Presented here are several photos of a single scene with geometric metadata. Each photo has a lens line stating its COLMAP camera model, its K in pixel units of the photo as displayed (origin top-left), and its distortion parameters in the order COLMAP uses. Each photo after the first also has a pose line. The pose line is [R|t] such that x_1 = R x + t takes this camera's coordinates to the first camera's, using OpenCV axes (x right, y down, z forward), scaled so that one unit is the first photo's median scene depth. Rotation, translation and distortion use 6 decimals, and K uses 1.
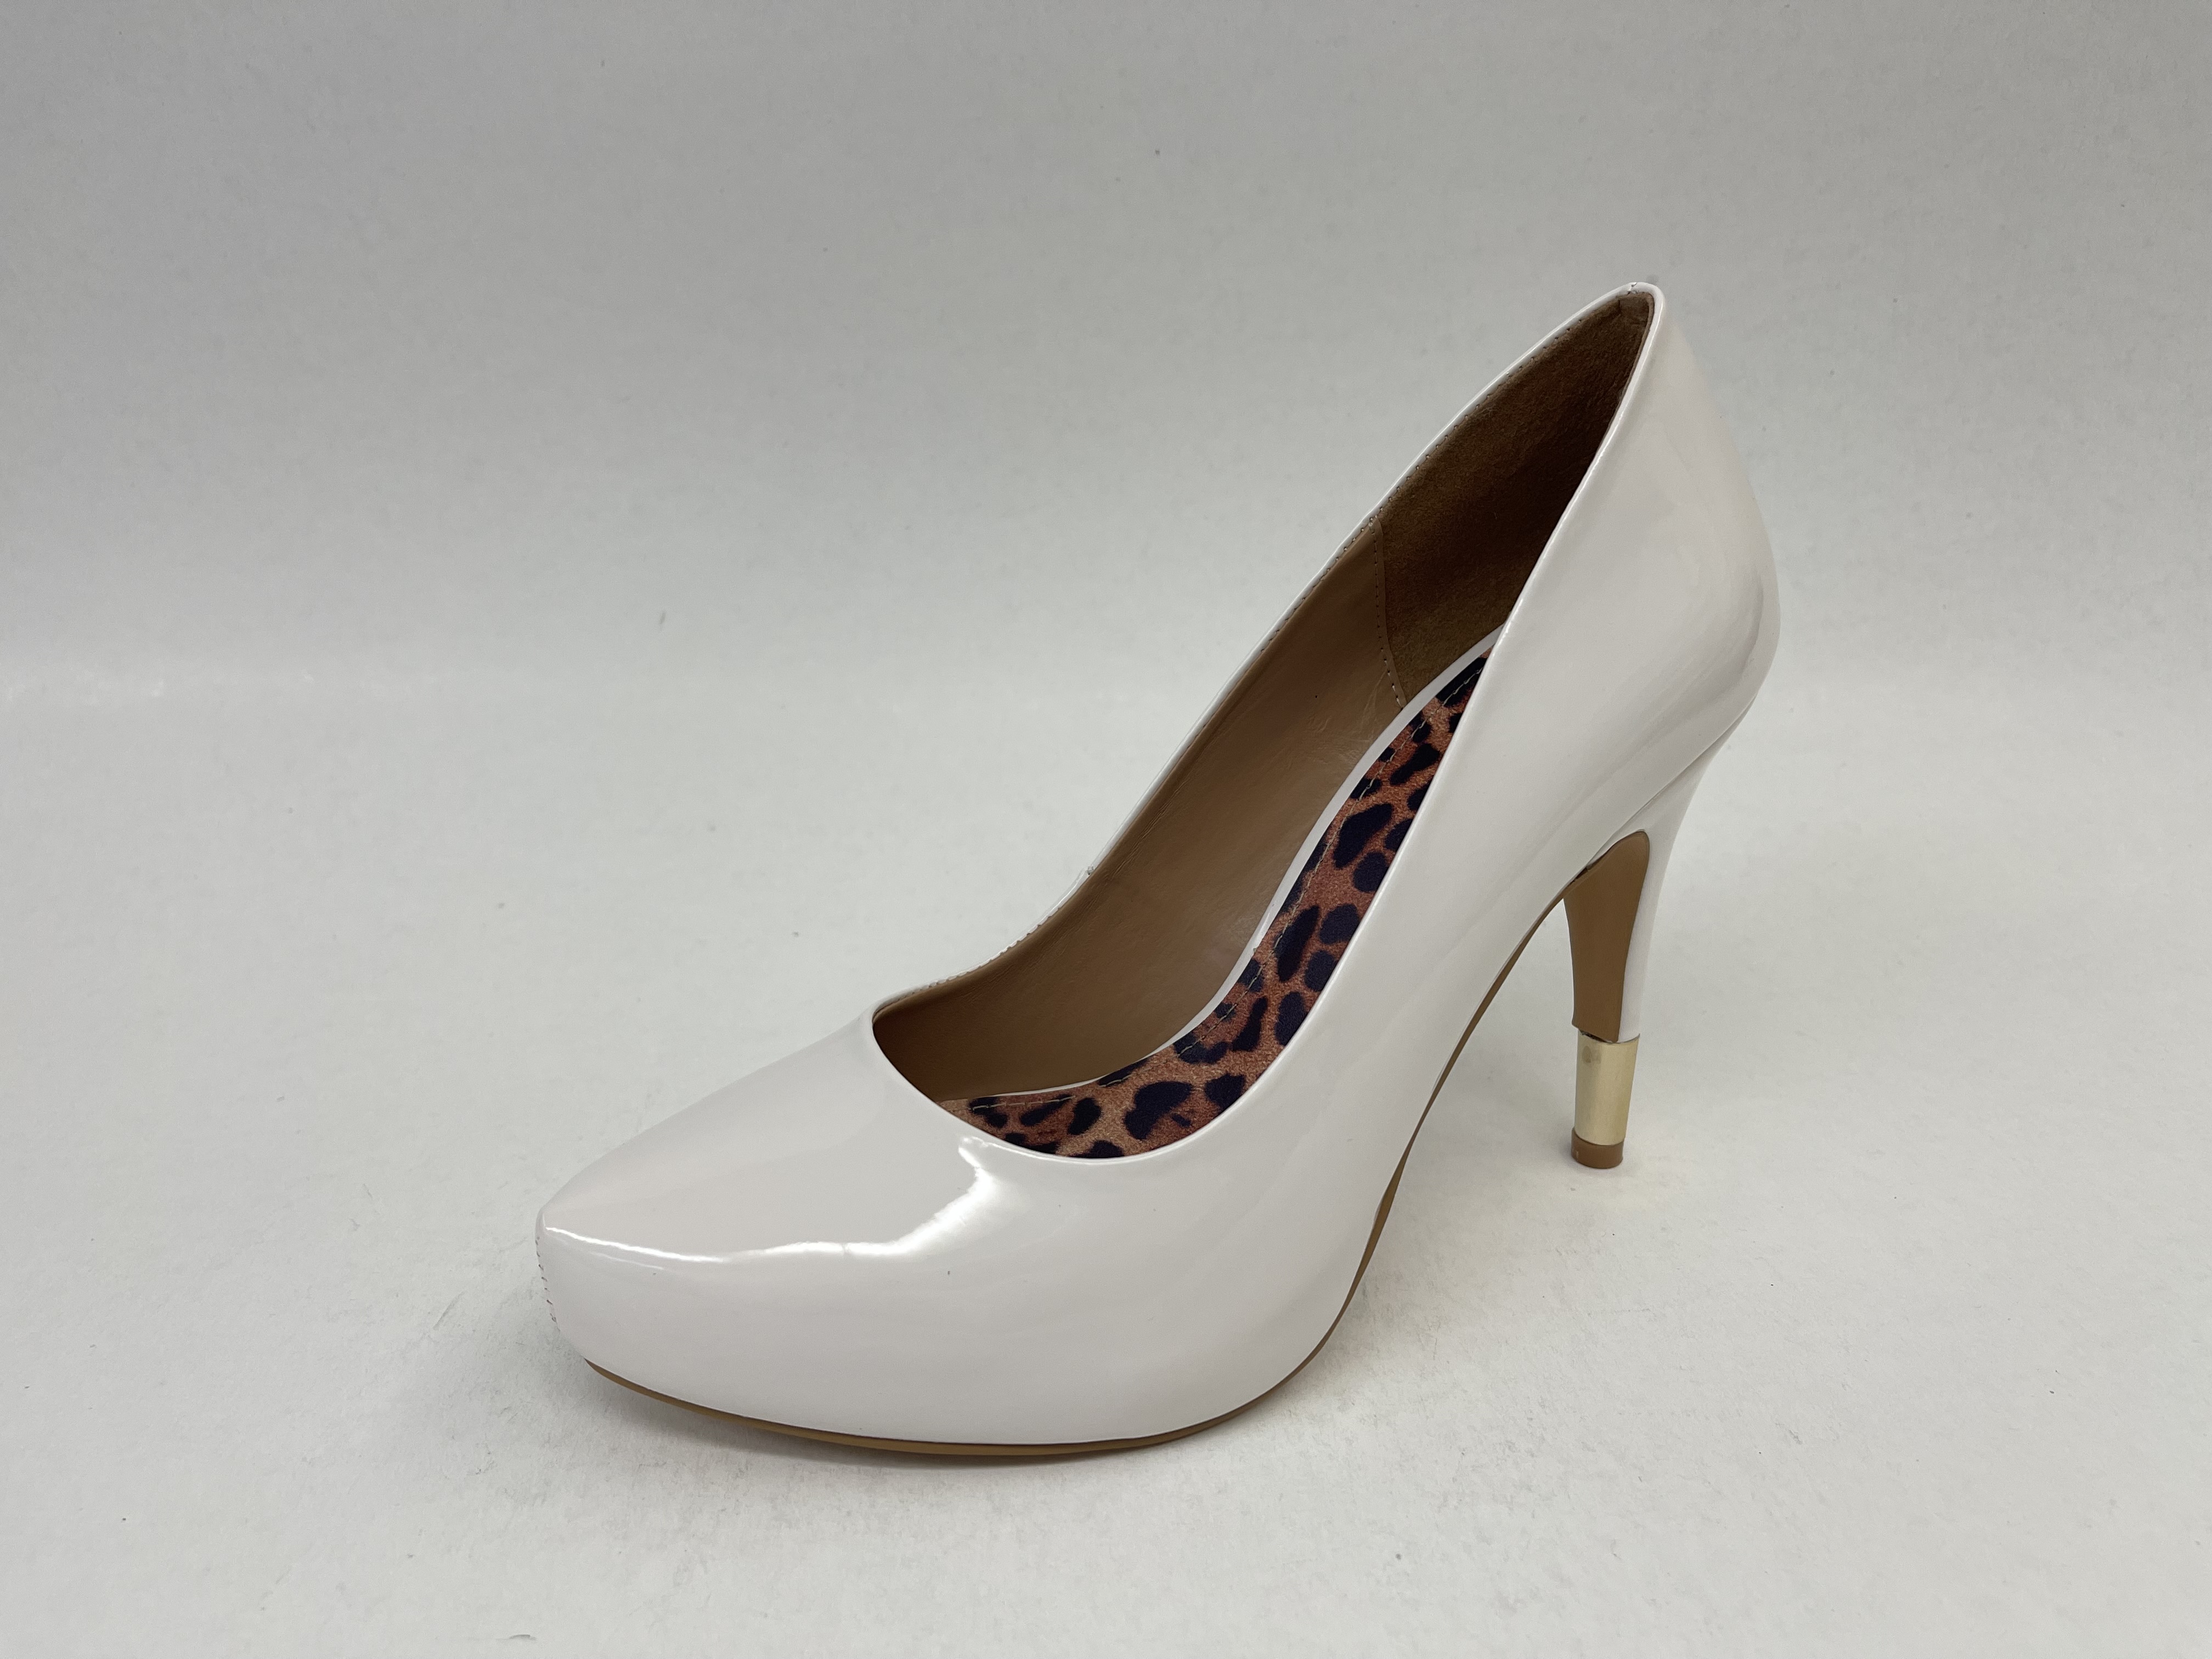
lens RADIAL K [[1698.5, 0, 1102.1], [0, 1698.5, 835.2], [0, 0, 1]] dist [0.027175, -0.067236]
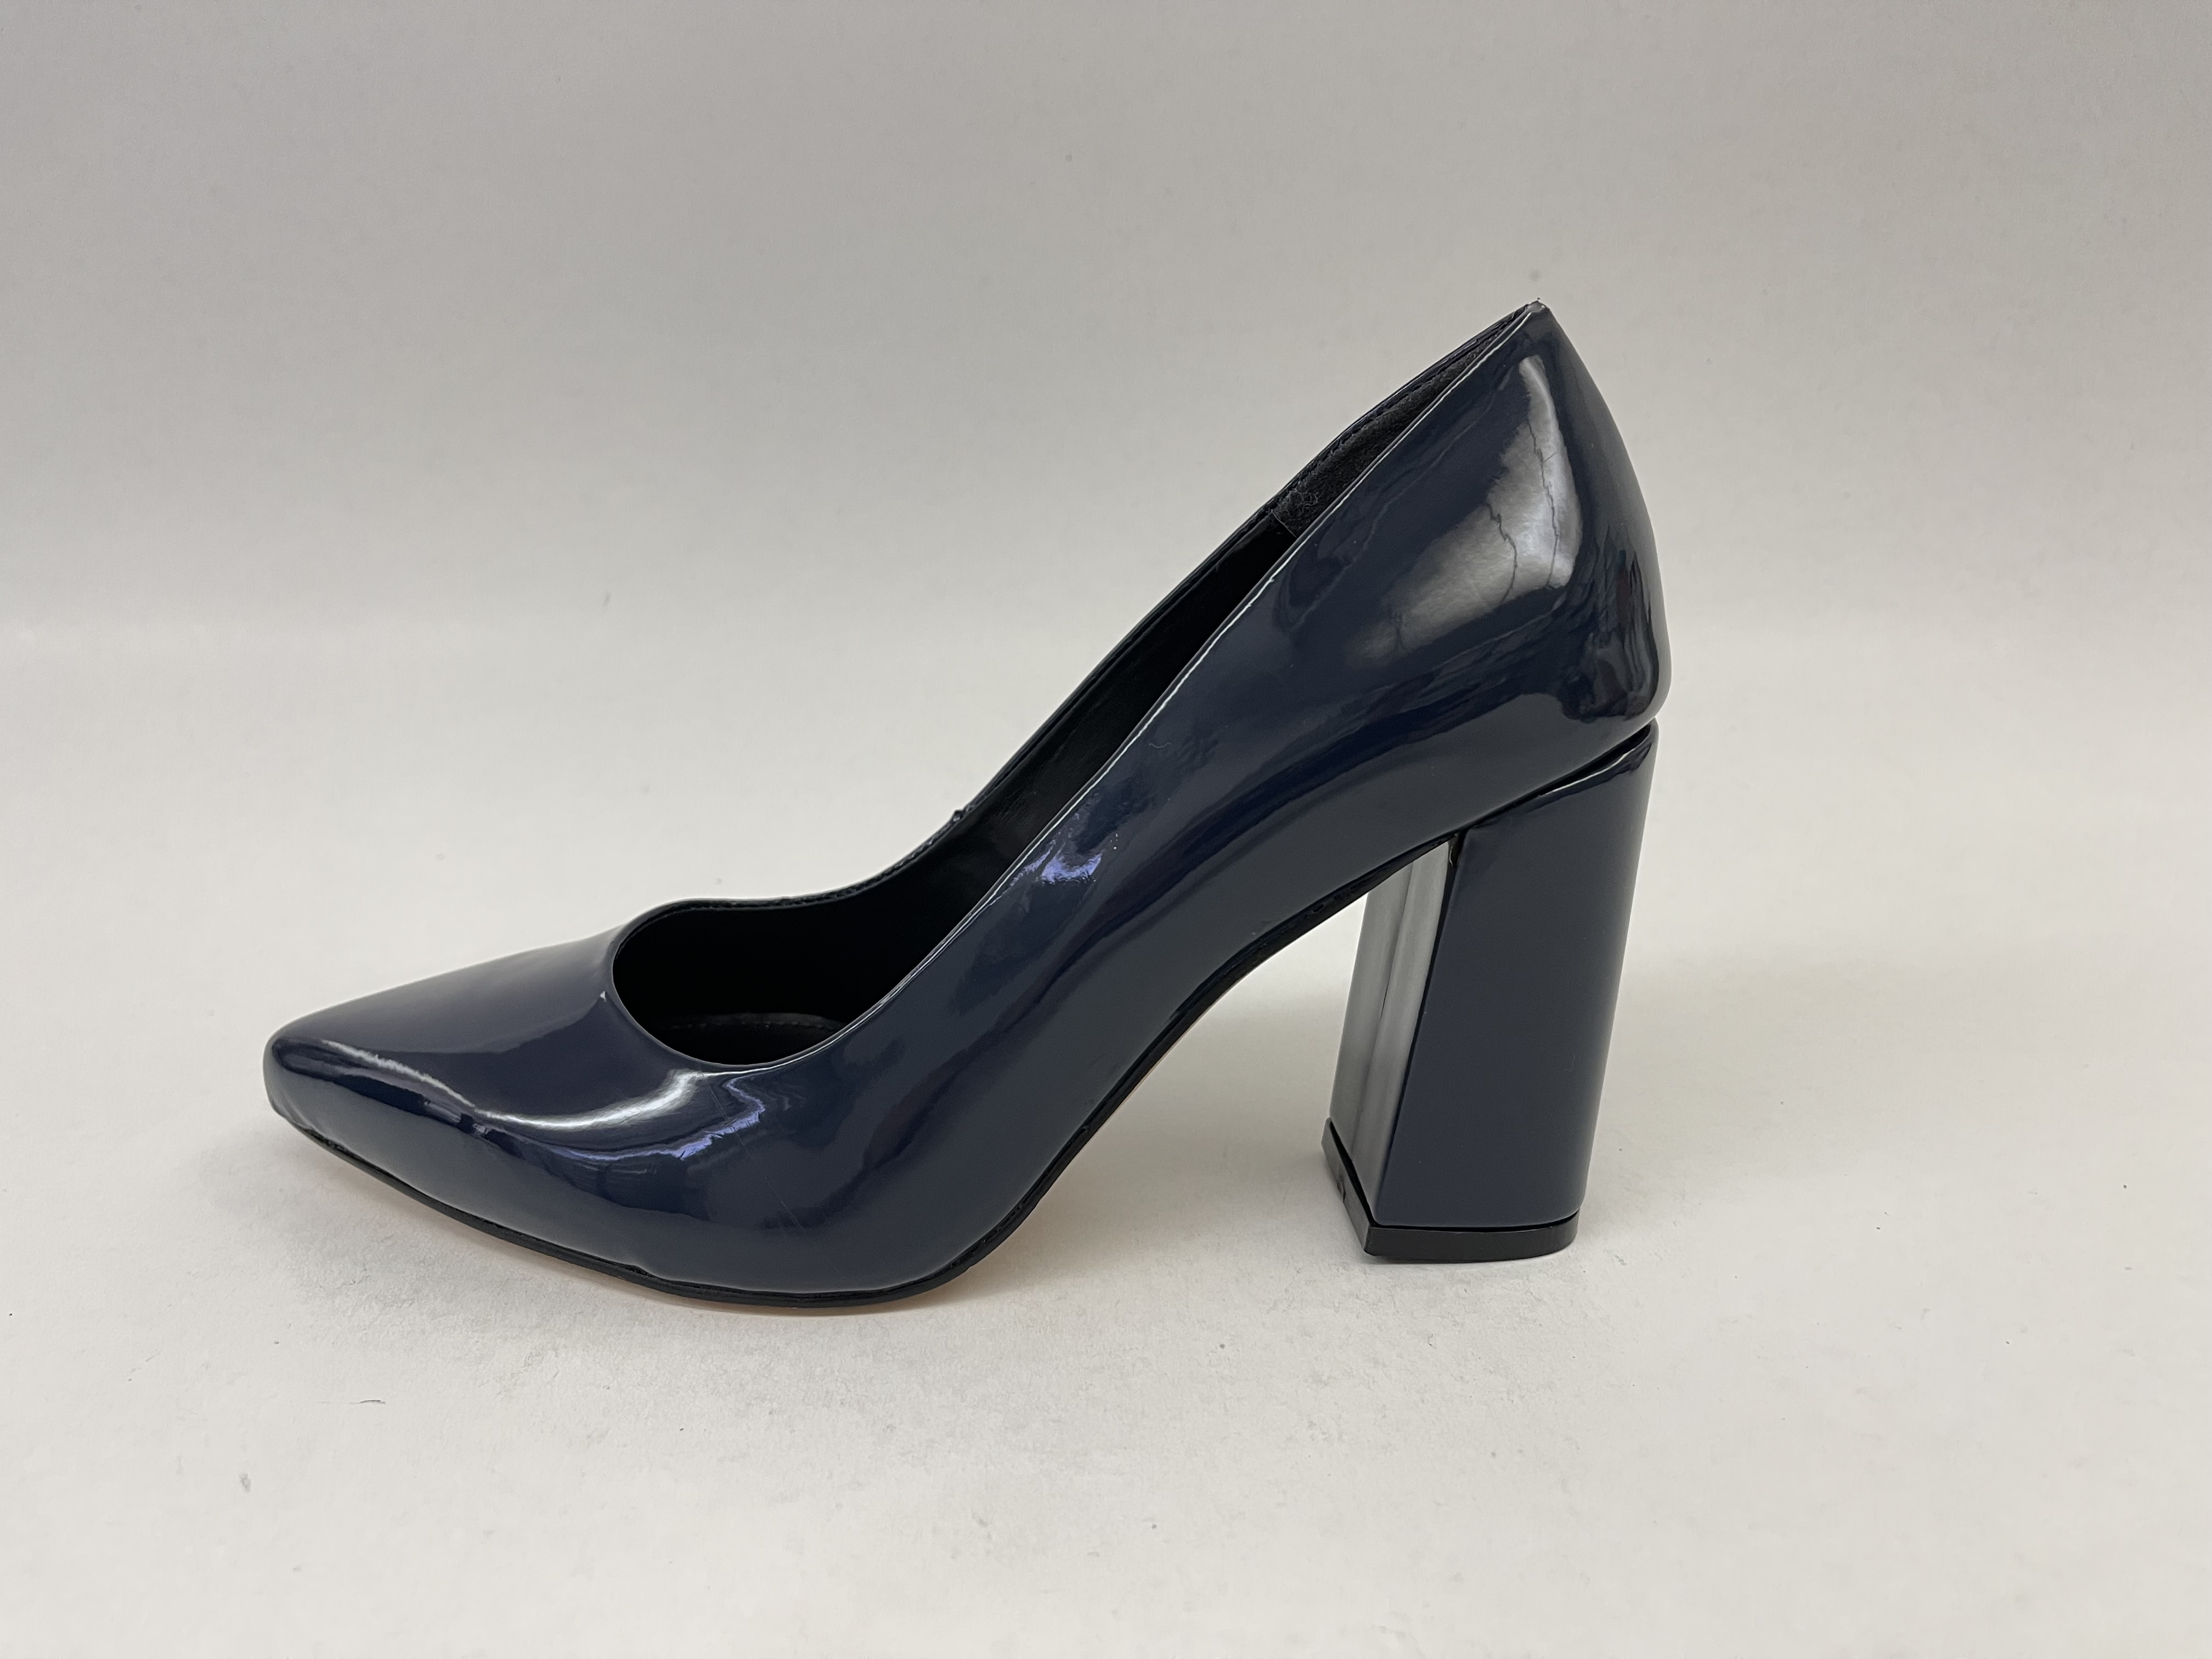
lens RADIAL K [[1708.7, 0, 1104.5], [0, 1708.7, 830.7], [0, 0, 1]] dist [-0.004596, -0.017565]
pose [[0.999957, 0.001302, -0.009129, 0.105725], [-0.002072, 0.996393, -0.084829, 0.189006], [0.008986, 0.084844, 0.996354, -0.061240]]
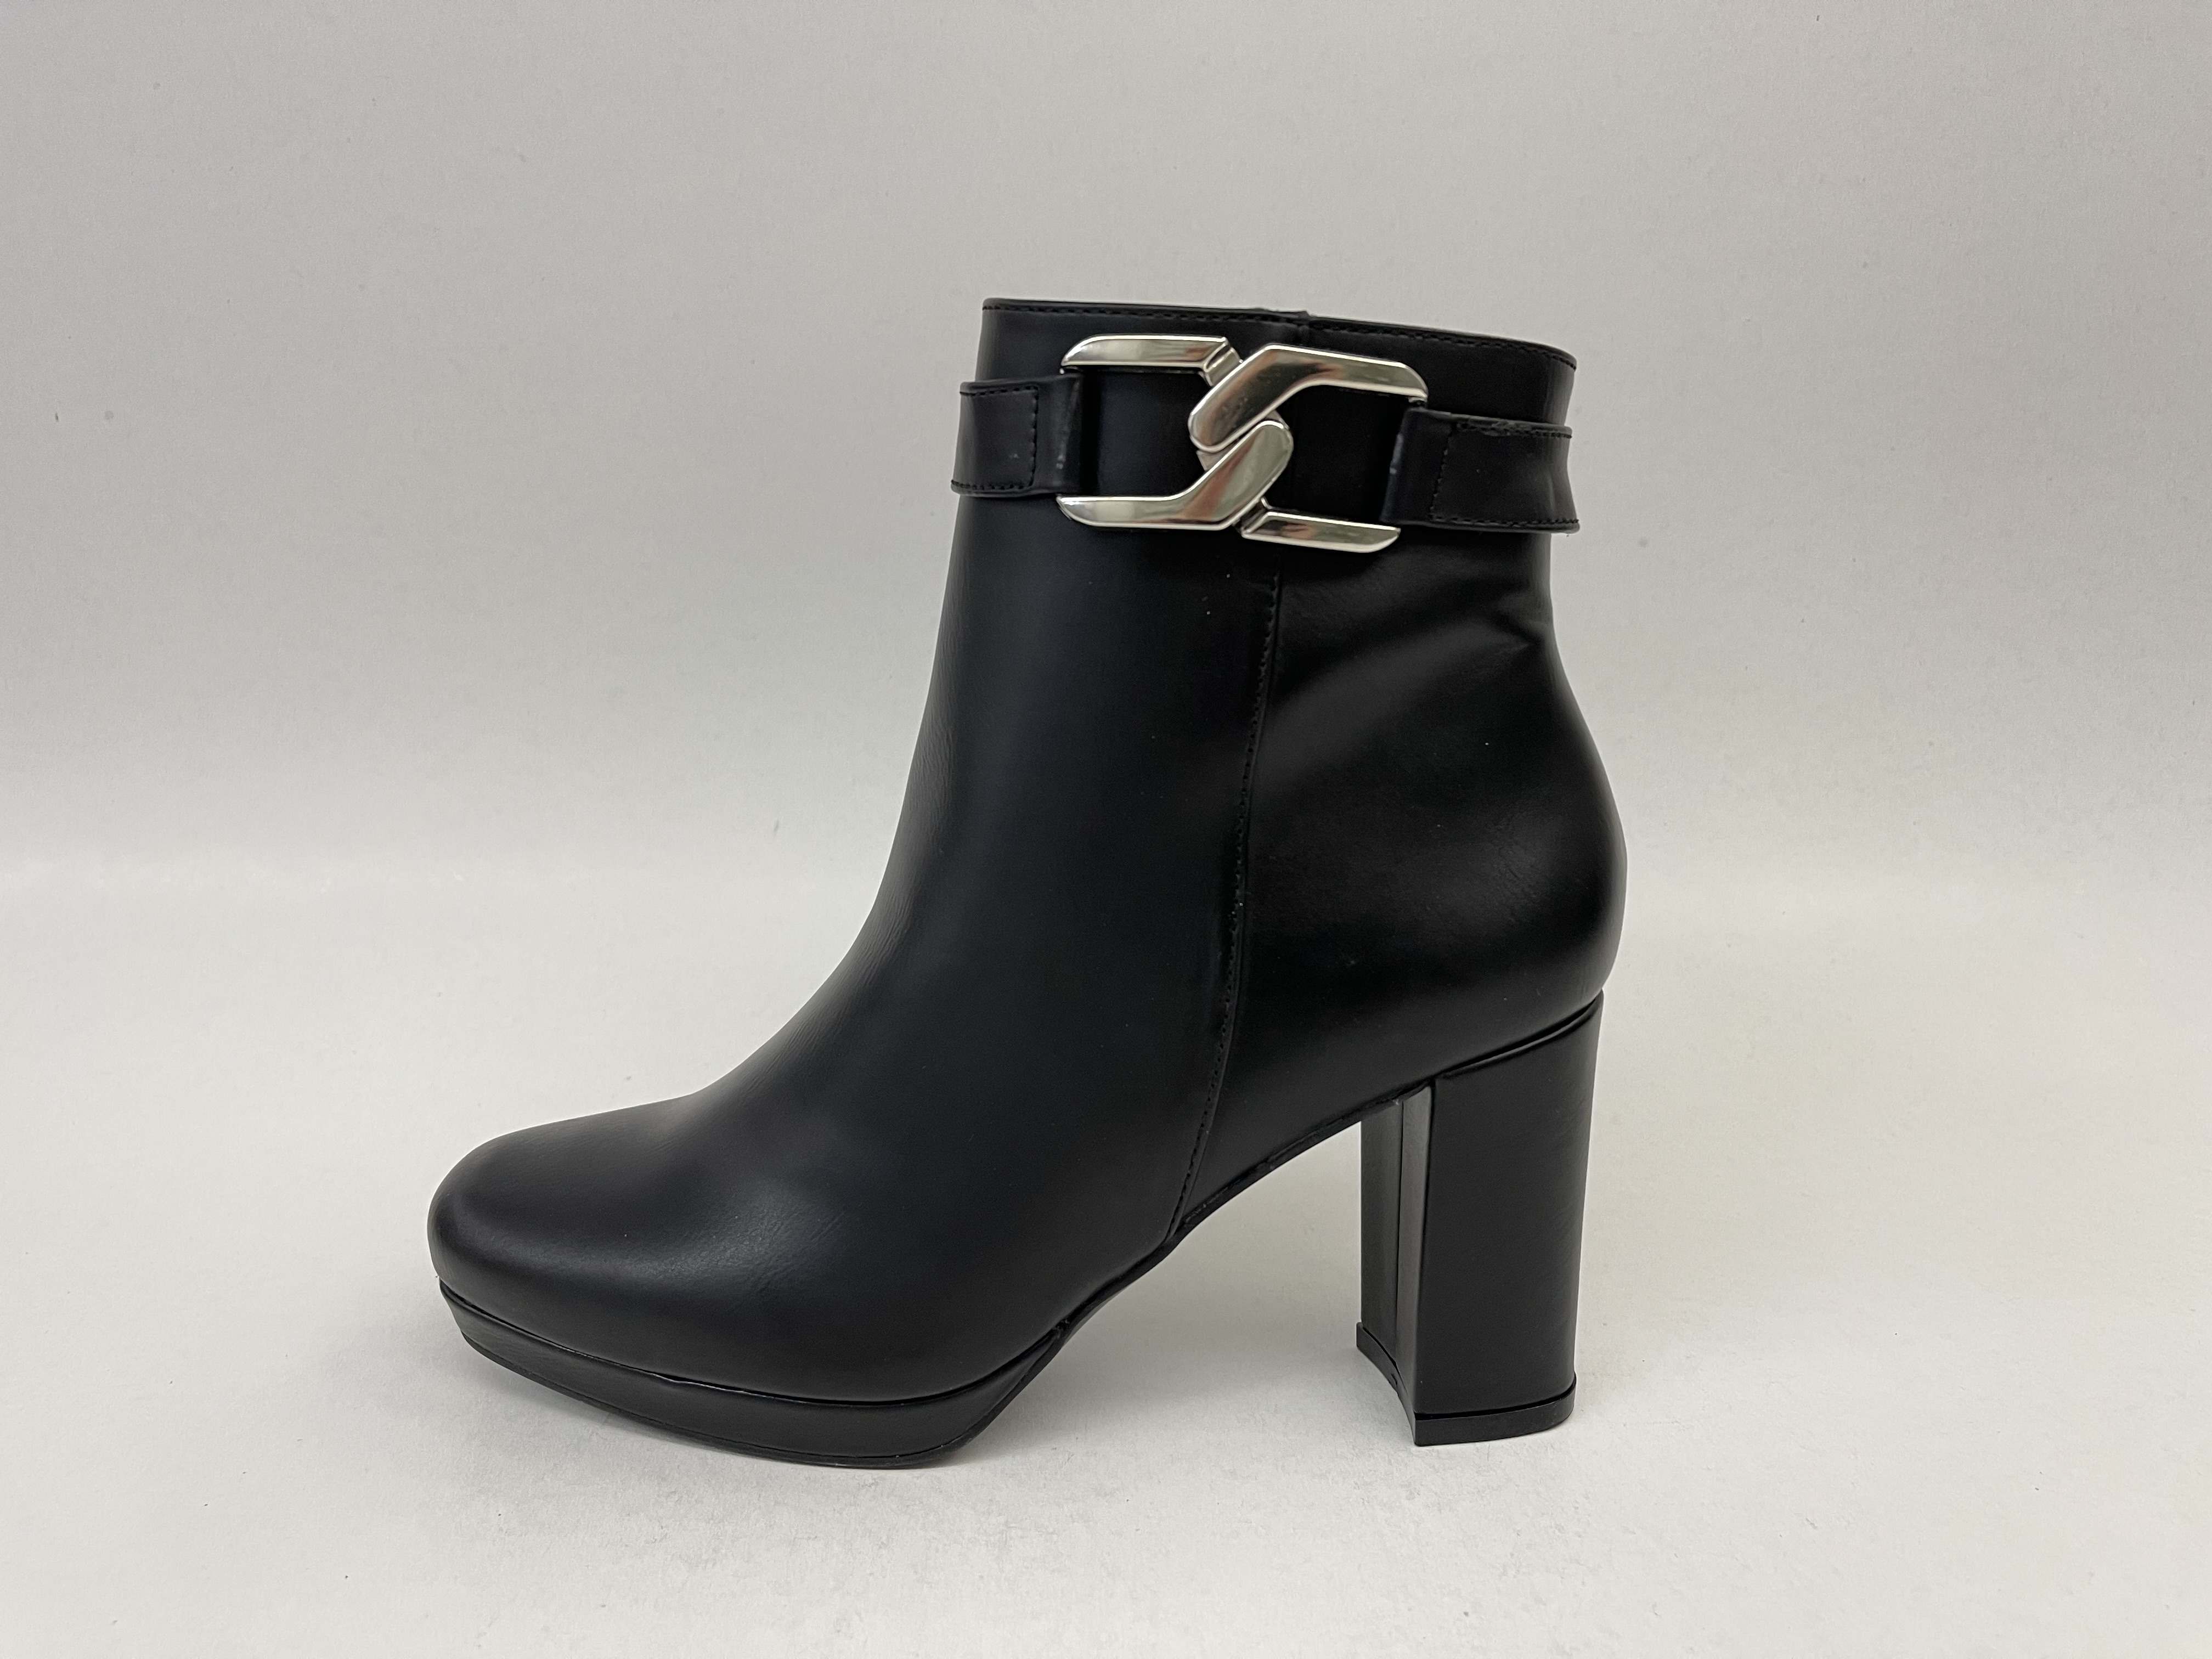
lens RADIAL K [[1681.0, 0, 1103.2], [0, 1681.0, 830.6], [0, 0, 1]] dist [0.026051, -0.054311]
pose [[0.999954, 0.006989, -0.006556, -0.062730], [-0.007875, 0.989140, -0.146762, 0.067777], [0.005459, 0.146807, 0.989150, -0.188693]]
